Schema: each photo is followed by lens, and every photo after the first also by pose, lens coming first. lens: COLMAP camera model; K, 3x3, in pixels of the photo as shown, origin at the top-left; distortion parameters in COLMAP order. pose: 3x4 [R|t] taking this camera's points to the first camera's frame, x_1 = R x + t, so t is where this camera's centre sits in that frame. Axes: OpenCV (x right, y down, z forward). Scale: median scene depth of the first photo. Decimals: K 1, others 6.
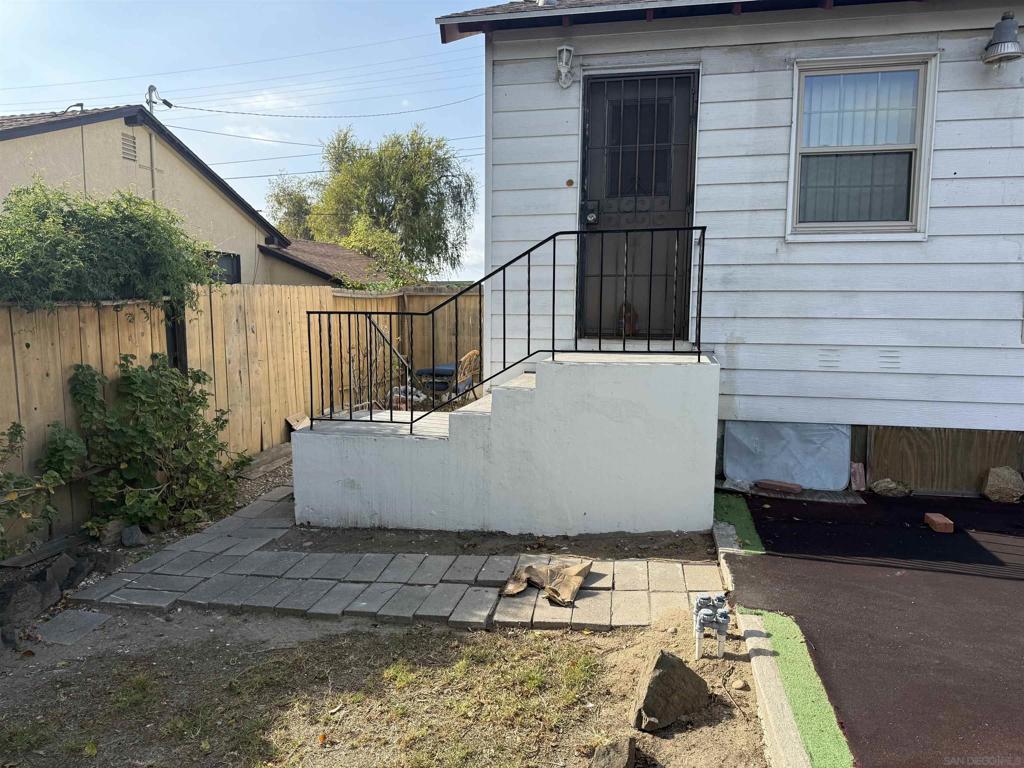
lens RADIAL K [[715.0, 0, 513.0], [0, 715.0, 382.2], [0, 0, 1]] dist [0.059110, -0.065569]
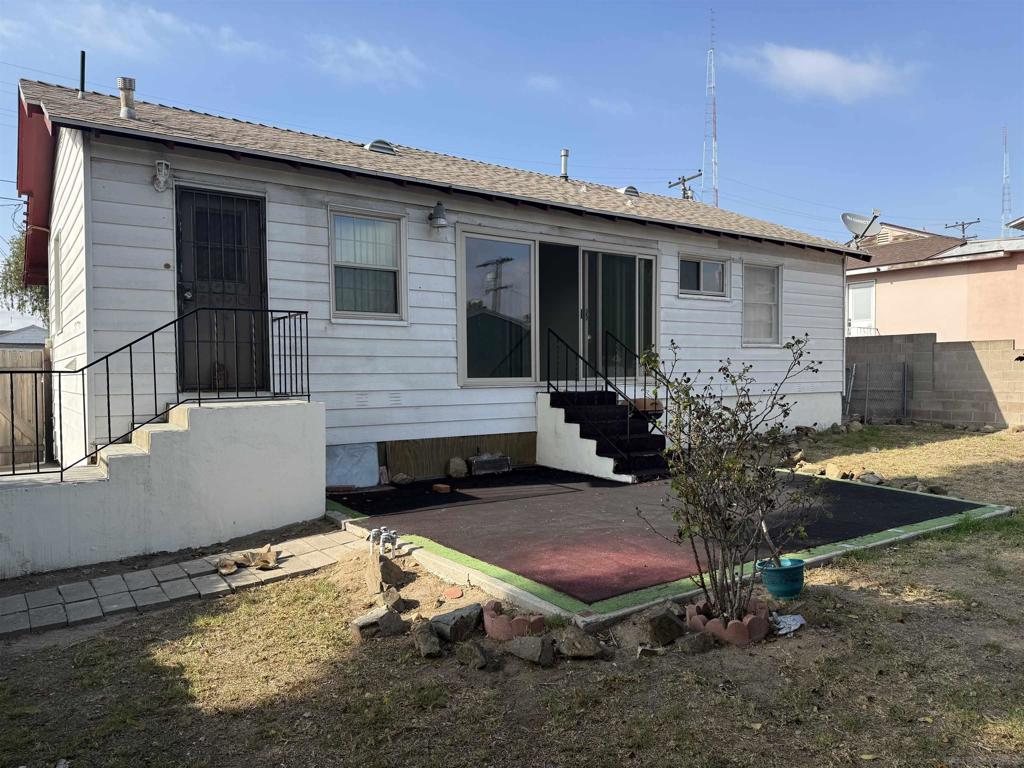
lens RADIAL K [[715.0, 0, 513.6], [0, 715.0, 387.7], [0, 0, 1]] dist [0.059110, -0.065569]
pose [[0.673593, -0.027479, 0.738591, -0.485486], [0.094090, 0.994366, -0.048815, 0.048067], [-0.733089, 0.102376, 0.672384, -0.263862]]
